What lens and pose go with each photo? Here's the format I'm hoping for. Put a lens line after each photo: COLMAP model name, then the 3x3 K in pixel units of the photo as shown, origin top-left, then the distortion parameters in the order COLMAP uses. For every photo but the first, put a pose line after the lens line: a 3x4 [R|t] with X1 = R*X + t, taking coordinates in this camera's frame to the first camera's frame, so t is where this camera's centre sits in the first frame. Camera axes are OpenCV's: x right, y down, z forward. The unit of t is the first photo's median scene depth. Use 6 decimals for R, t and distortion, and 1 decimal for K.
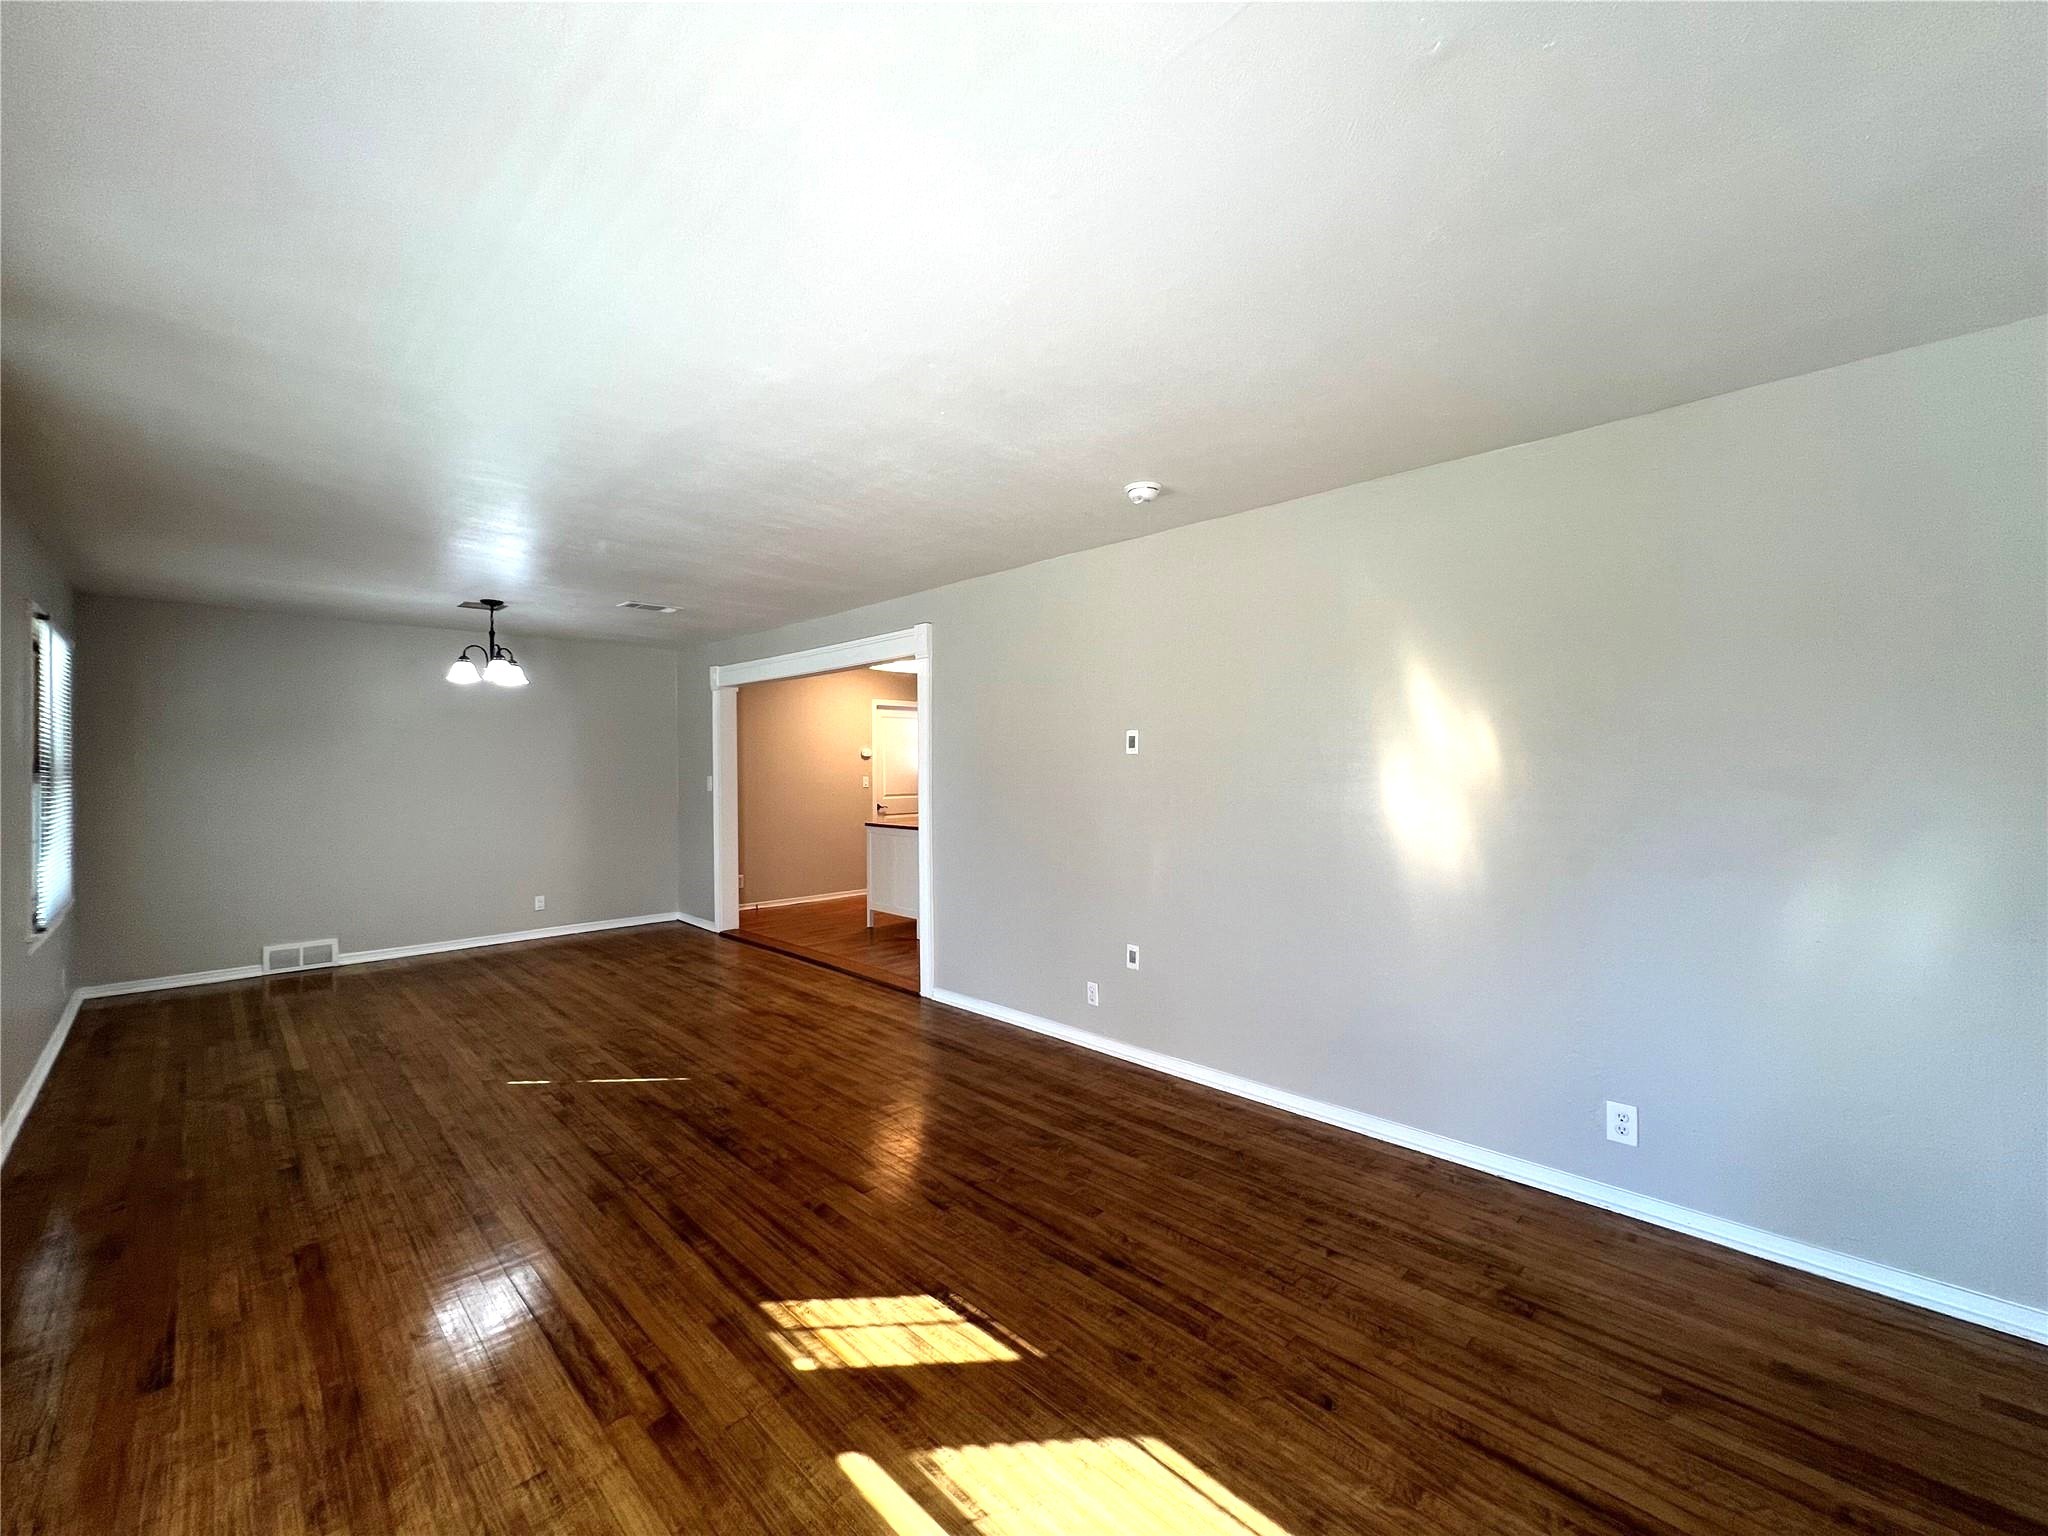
lens RADIAL K [[821.6, 0, 1018.8], [0, 821.6, 762.7], [0, 0, 1]] dist [-0.001268, 0.000460]
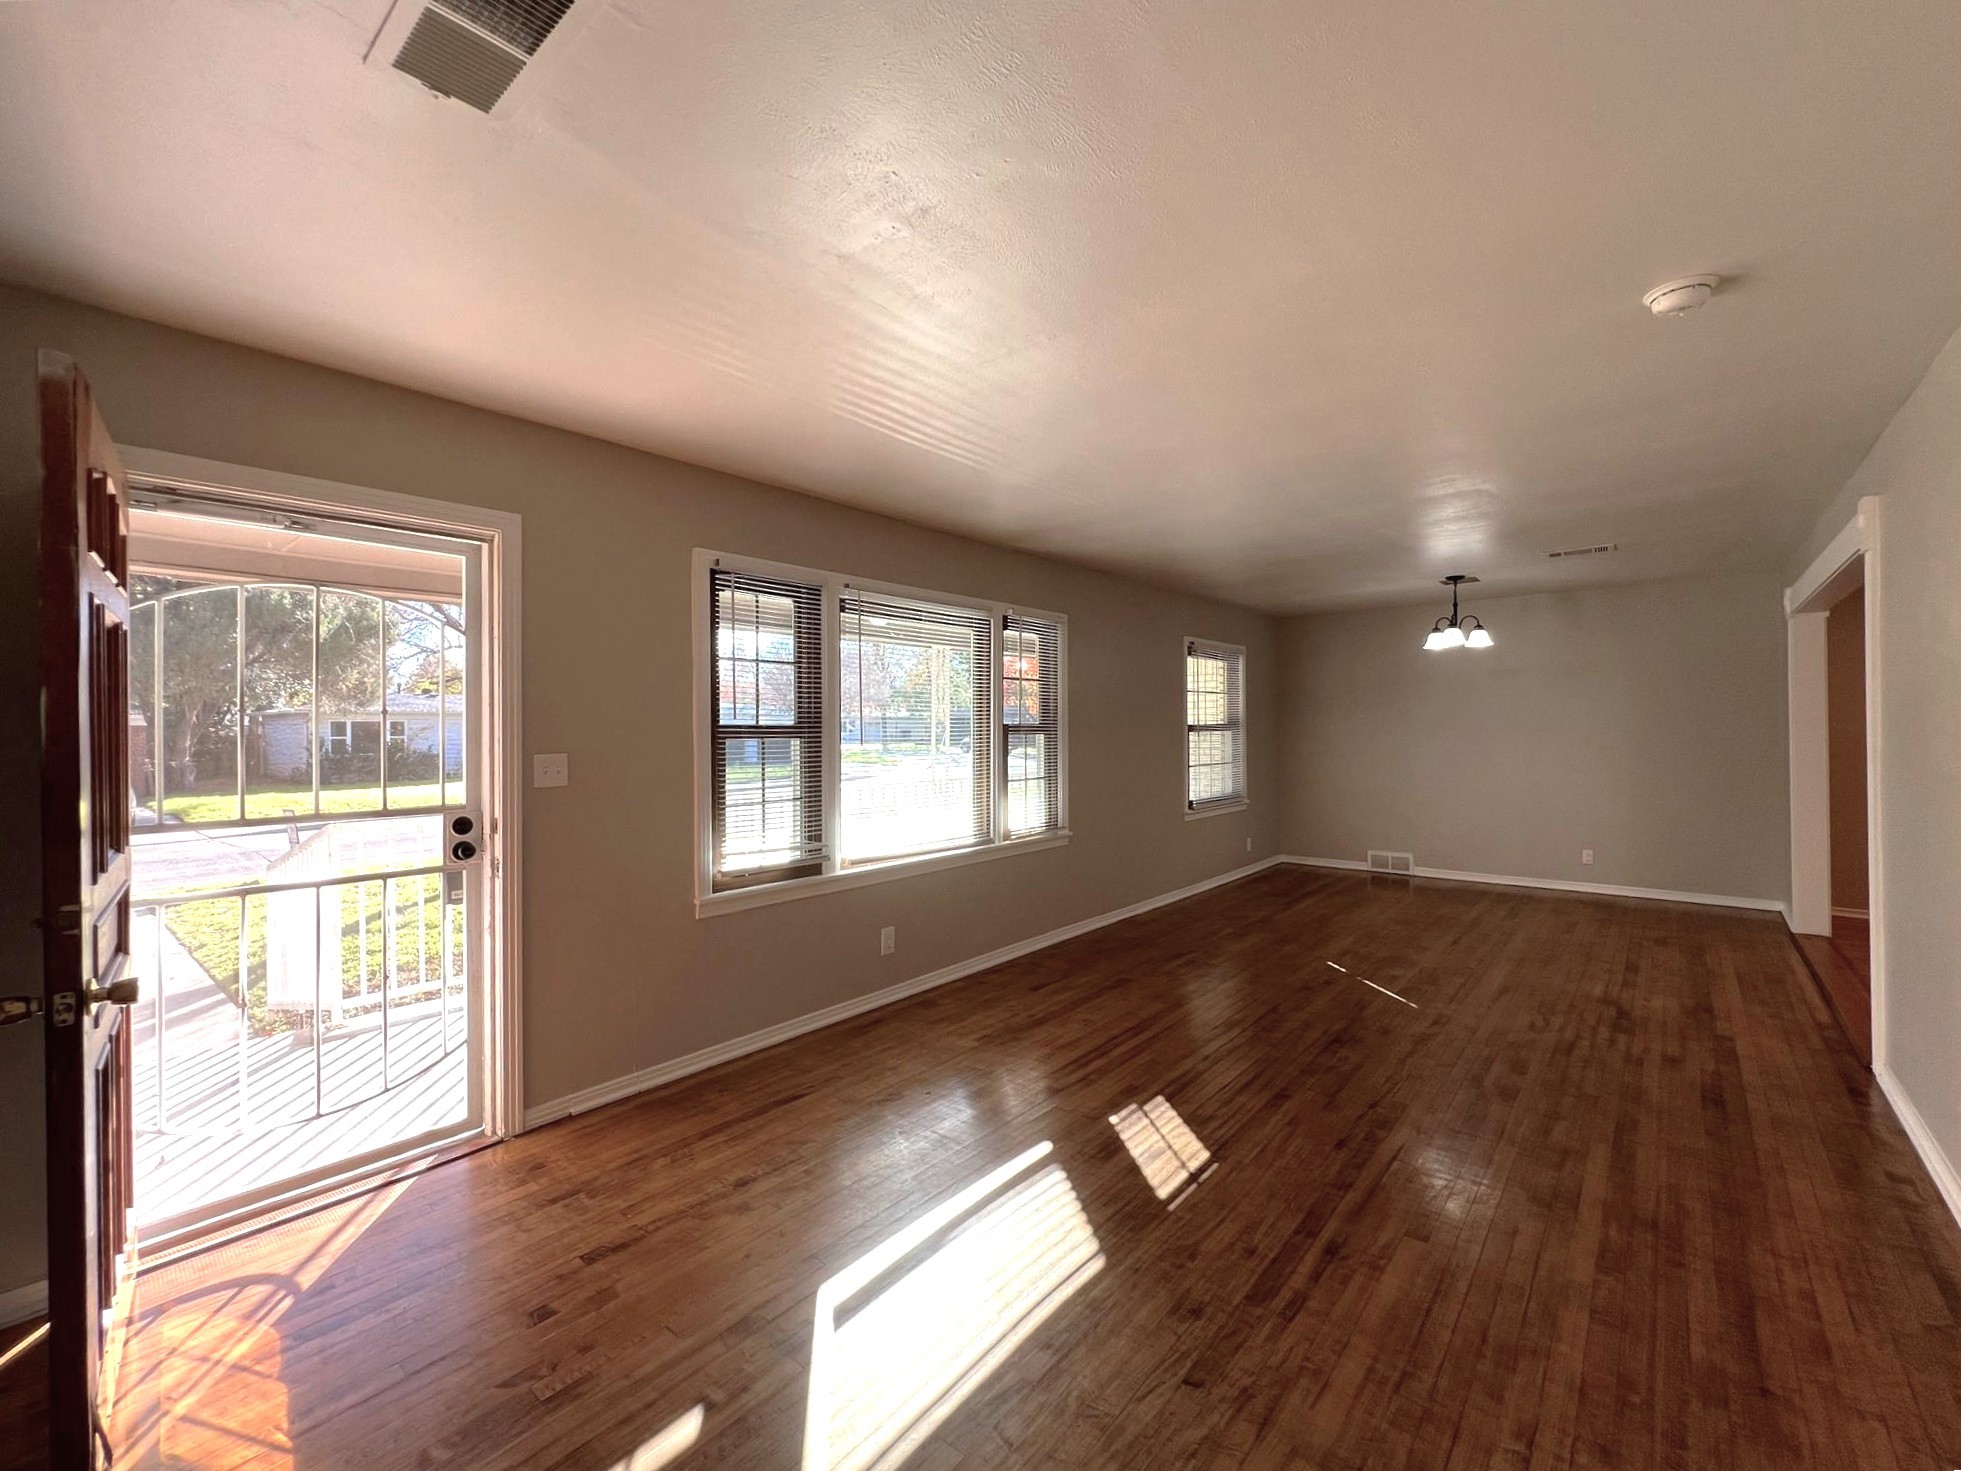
lens RADIAL K [[815.6, 0, 962.7], [0, 815.6, 729.2], [0, 0, 1]] dist [-0.000810, -0.000125]
pose [[0.073885, 0.004687, -0.997256, 0.756976], [0.013886, 0.999887, 0.005728, 0.000908], [0.997170, -0.014271, 0.073812, 0.387425]]
